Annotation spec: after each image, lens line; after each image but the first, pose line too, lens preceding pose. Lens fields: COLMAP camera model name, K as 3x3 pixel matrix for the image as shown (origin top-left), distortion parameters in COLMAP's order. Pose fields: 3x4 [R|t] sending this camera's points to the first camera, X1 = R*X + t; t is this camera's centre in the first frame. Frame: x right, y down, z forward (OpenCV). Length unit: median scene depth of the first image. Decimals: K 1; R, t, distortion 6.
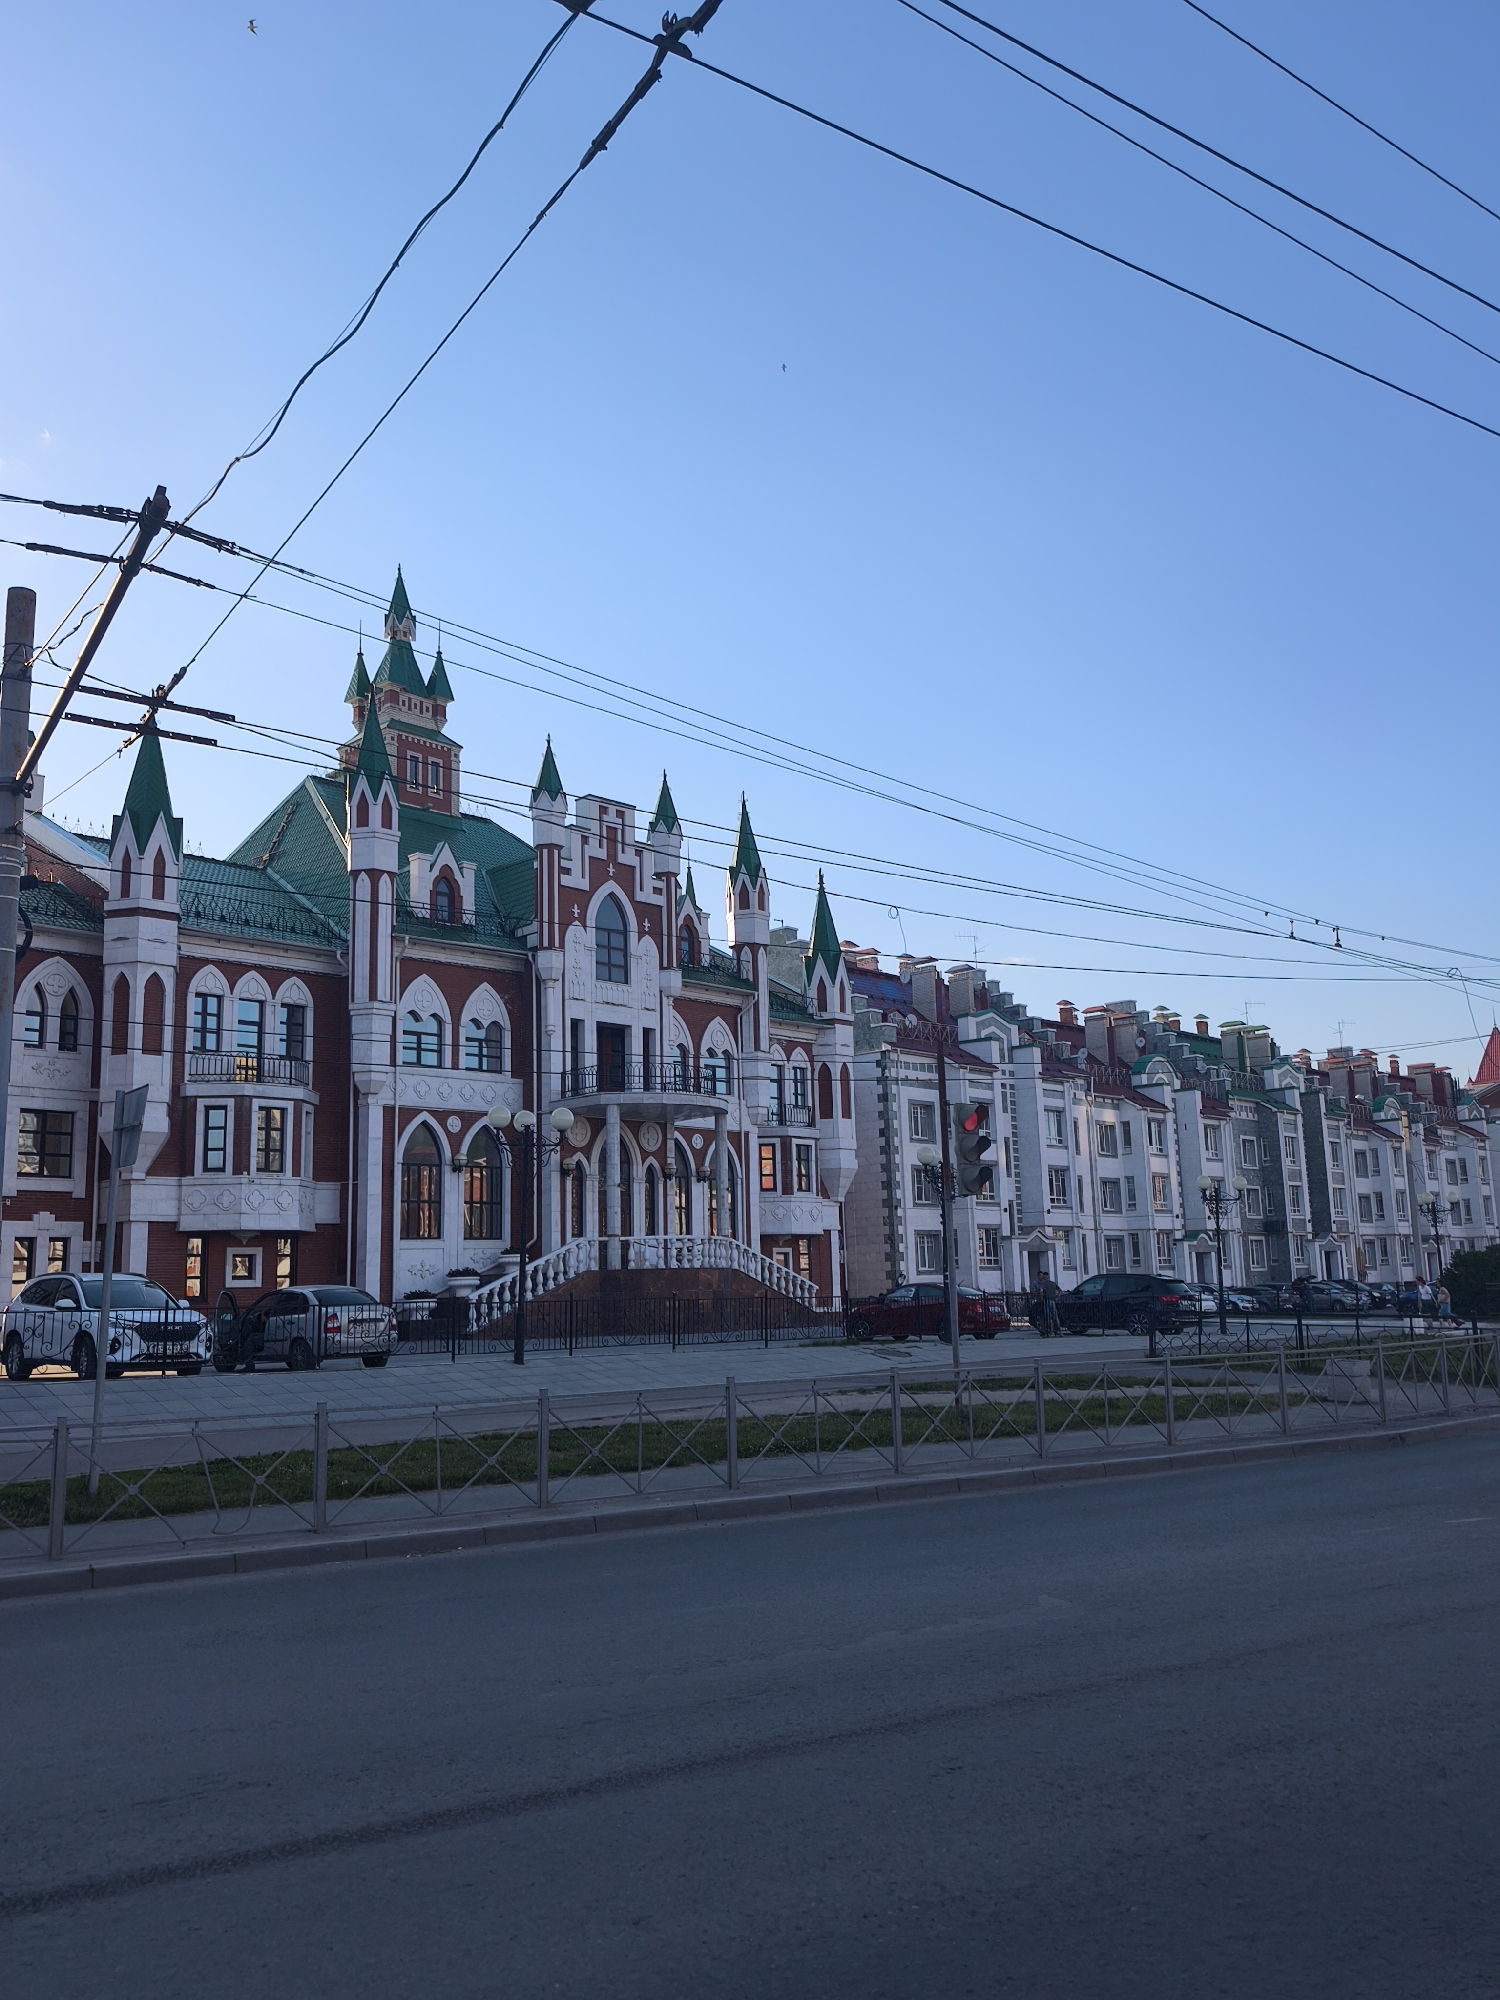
lens RADIAL K [[1601.1, 0, 750.0], [0, 1601.1, 1000.0], [0, 0, 1]] dist [0.164126, -0.531995]
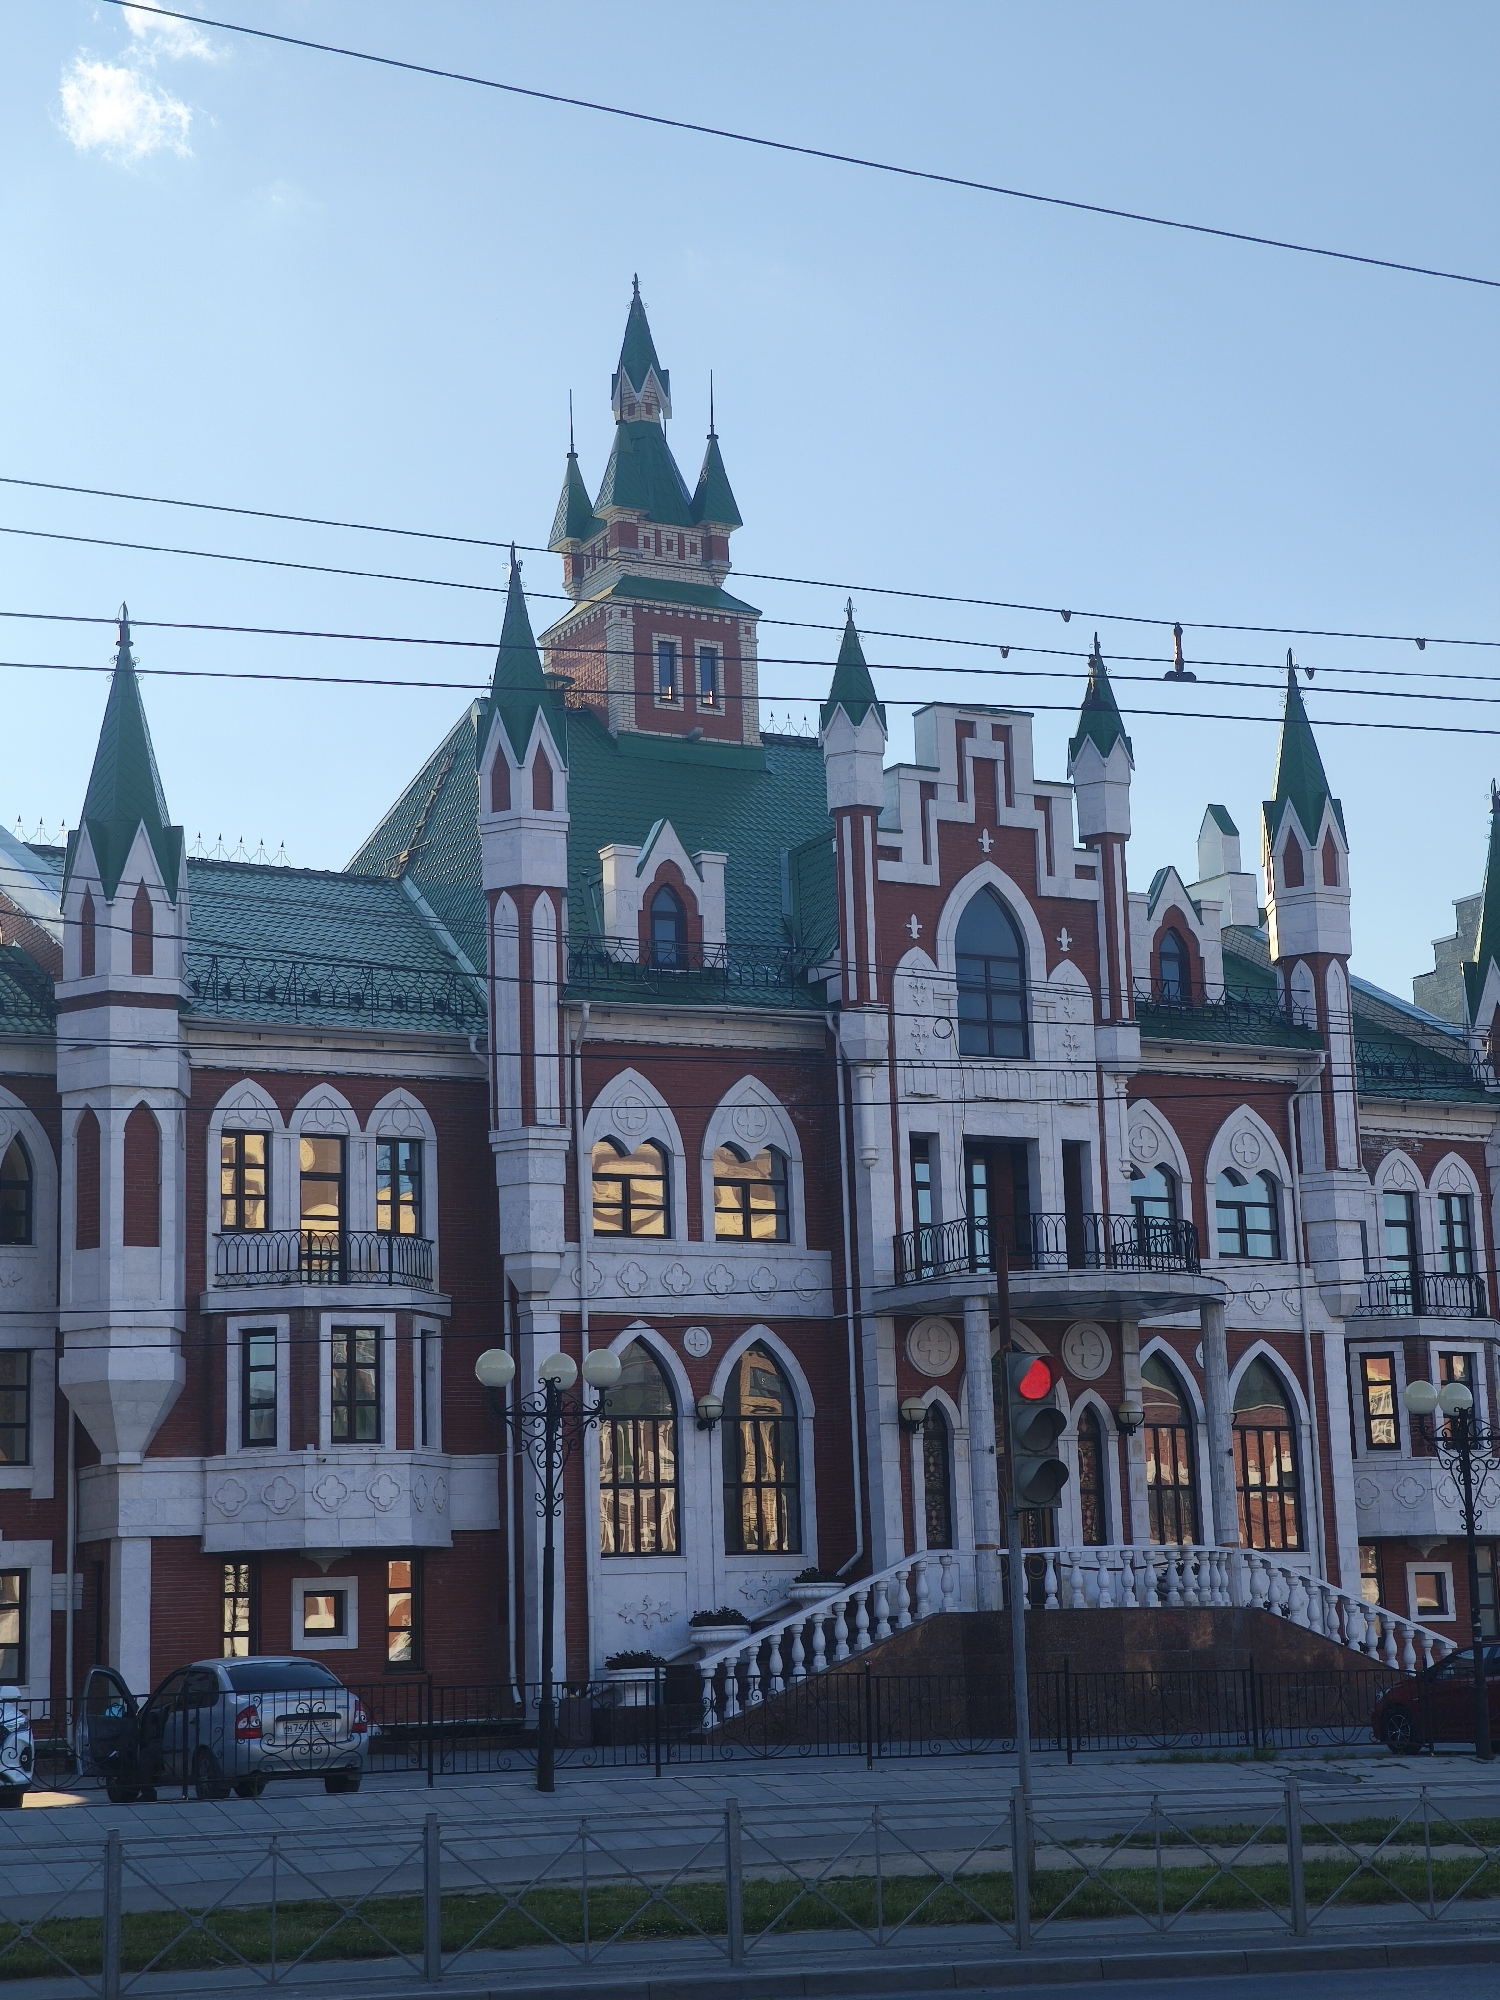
lens RADIAL K [[3451.8, 0, 769.9], [0, 3451.8, 1005.3], [0, 0, 1]] dist [0.259506, -0.104117]
pose [[0.957449, -0.059175, -0.282471, 0.168578], [0.059208, 0.998210, -0.008426, -0.023664], [0.282464, -0.008657, 0.959239, -0.104949]]
